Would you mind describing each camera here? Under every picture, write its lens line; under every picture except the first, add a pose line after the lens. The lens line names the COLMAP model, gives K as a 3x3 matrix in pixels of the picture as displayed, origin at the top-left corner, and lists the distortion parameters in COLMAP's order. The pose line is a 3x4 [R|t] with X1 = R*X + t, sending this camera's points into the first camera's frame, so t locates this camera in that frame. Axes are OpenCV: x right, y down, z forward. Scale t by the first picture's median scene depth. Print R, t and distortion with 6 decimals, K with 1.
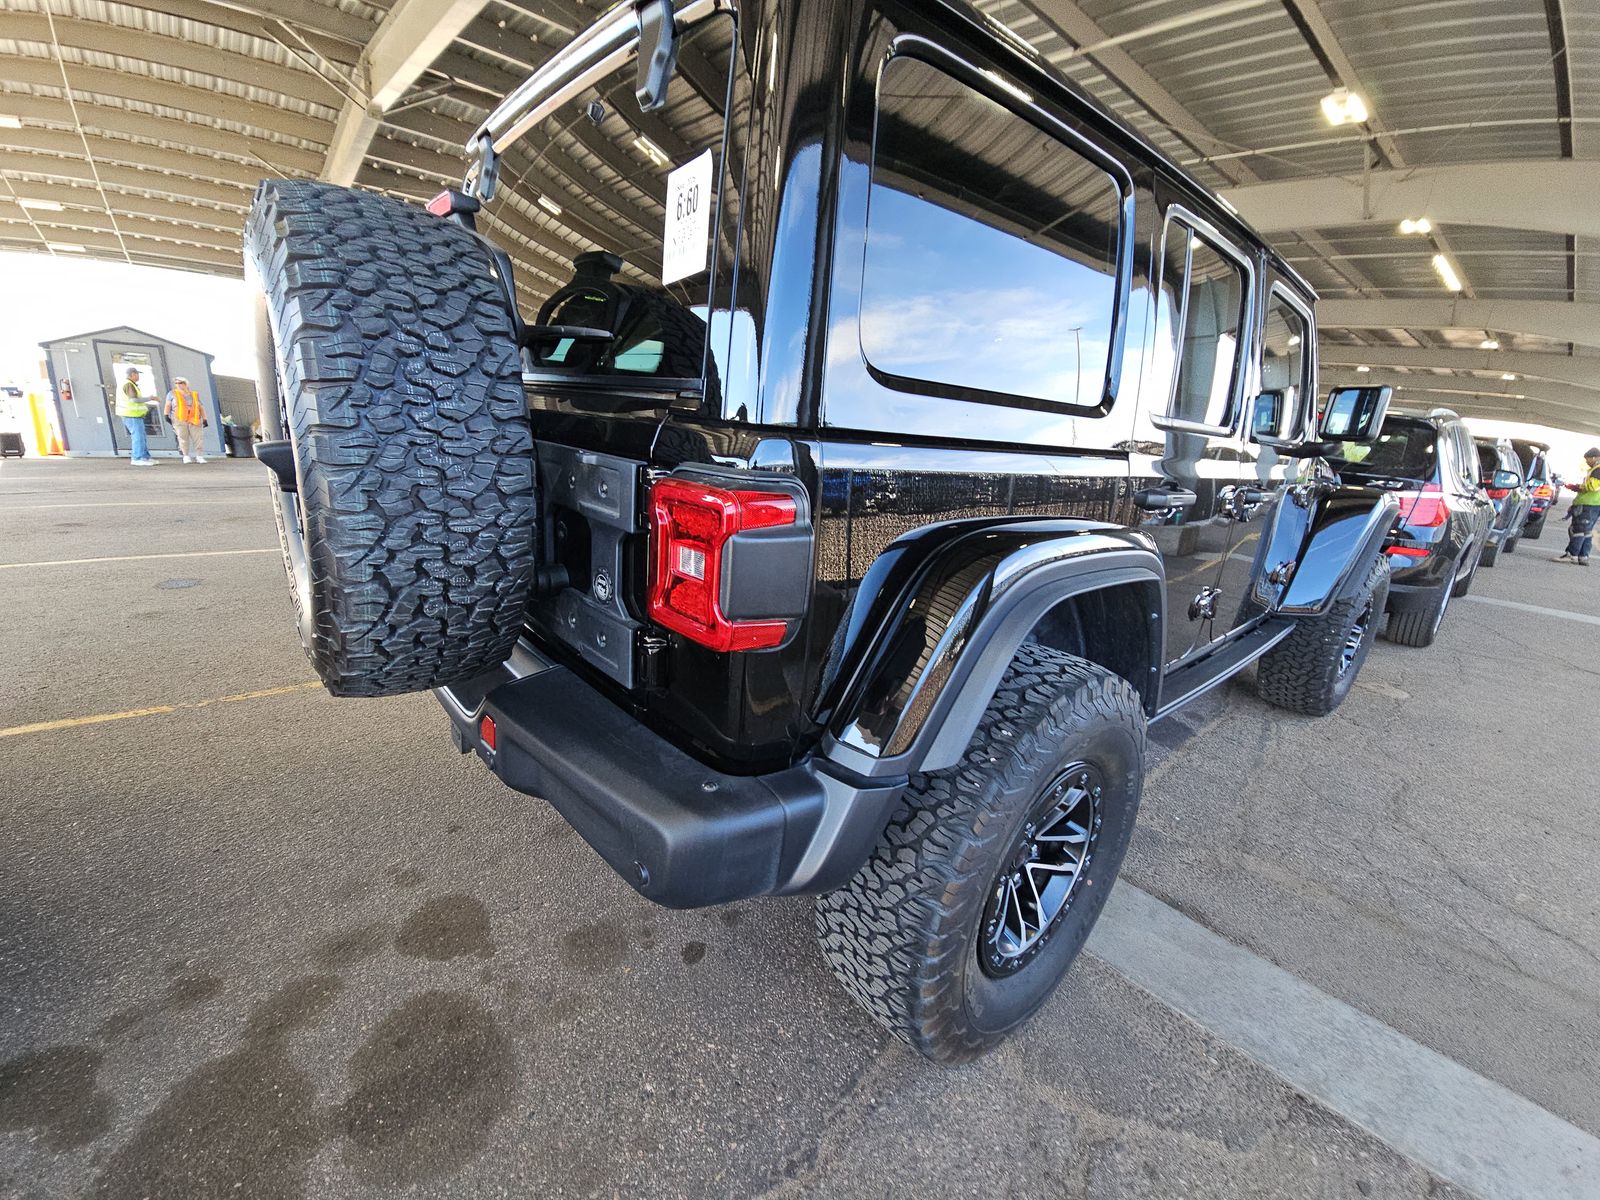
lens RADIAL K [[634.0, 0, 800.0], [0, 634.0, 600.0], [0, 0, 1]] dist [-0.001173, -0.000306]
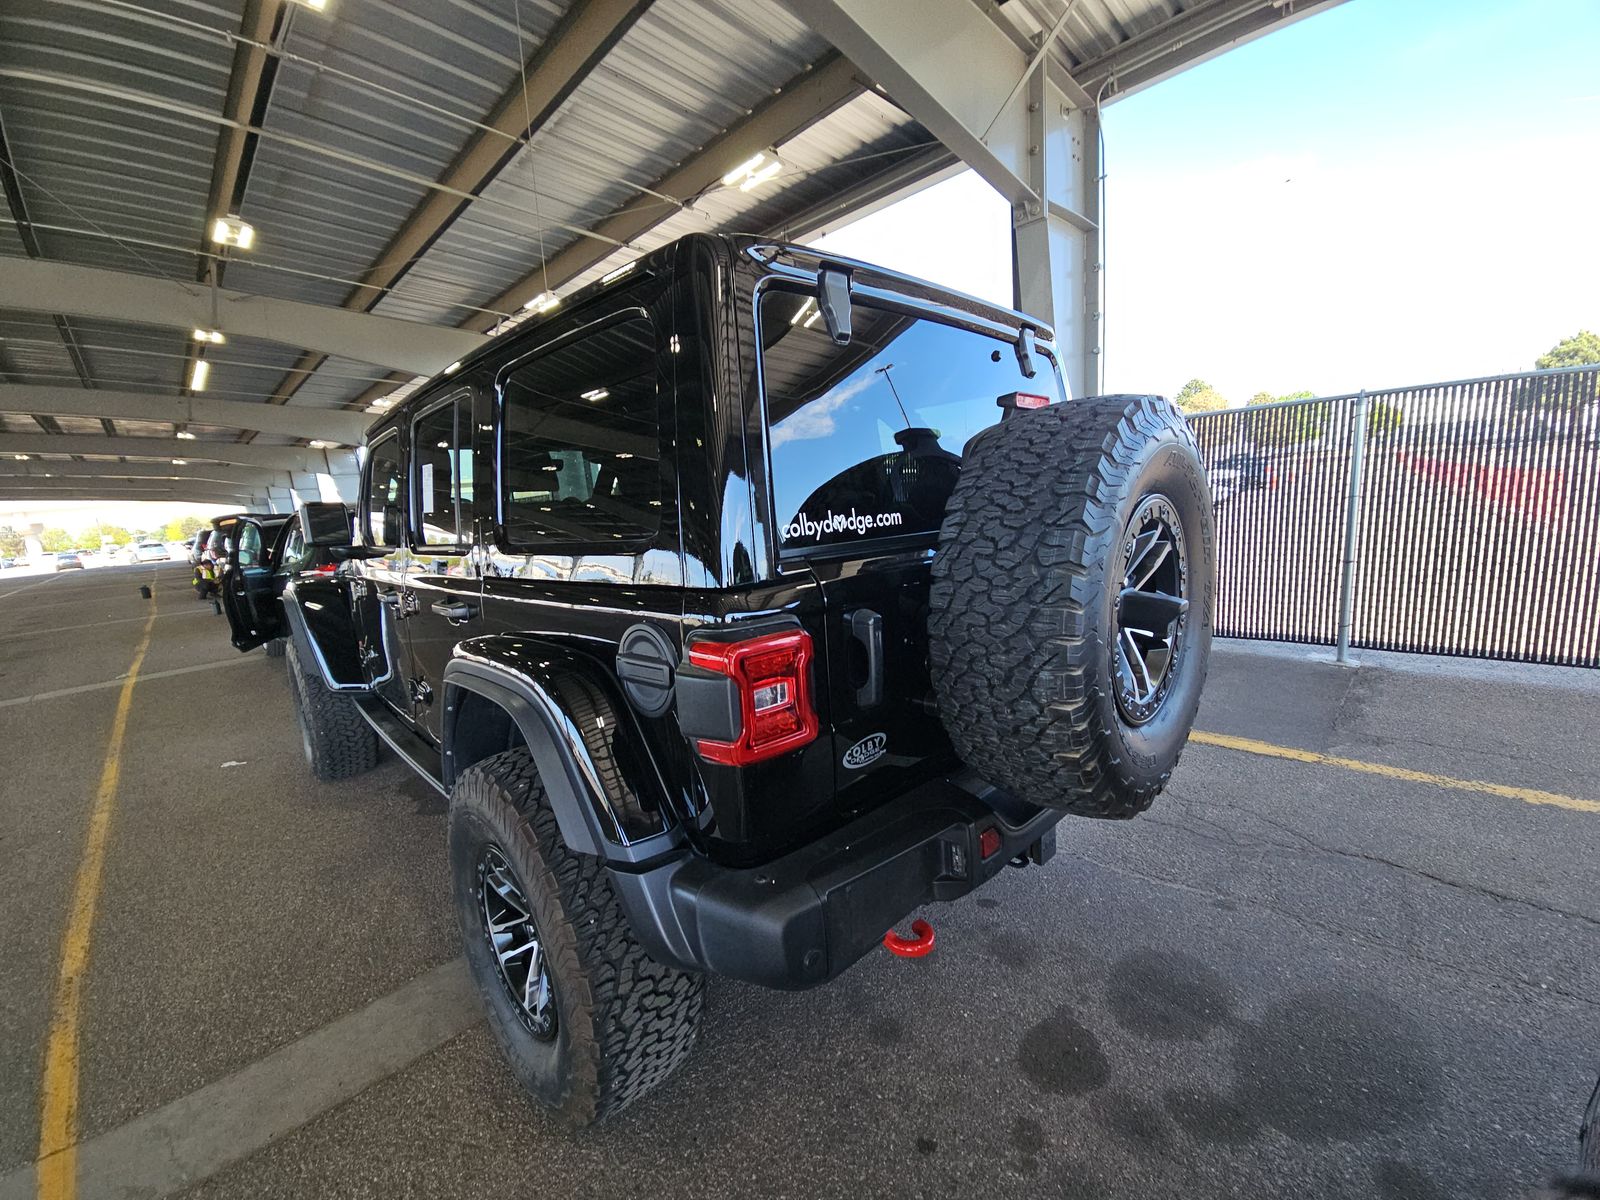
lens RADIAL K [[648.2, 0, 776.1], [0, 648.2, 604.6], [0, 0, 1]] dist [0.000687, 0.000144]
pose [[-0.028070, -0.243005, 0.969619, -0.634524], [0.357690, 0.903332, 0.236747, -0.246545], [-0.933418, 0.353469, 0.061564, 0.514557]]
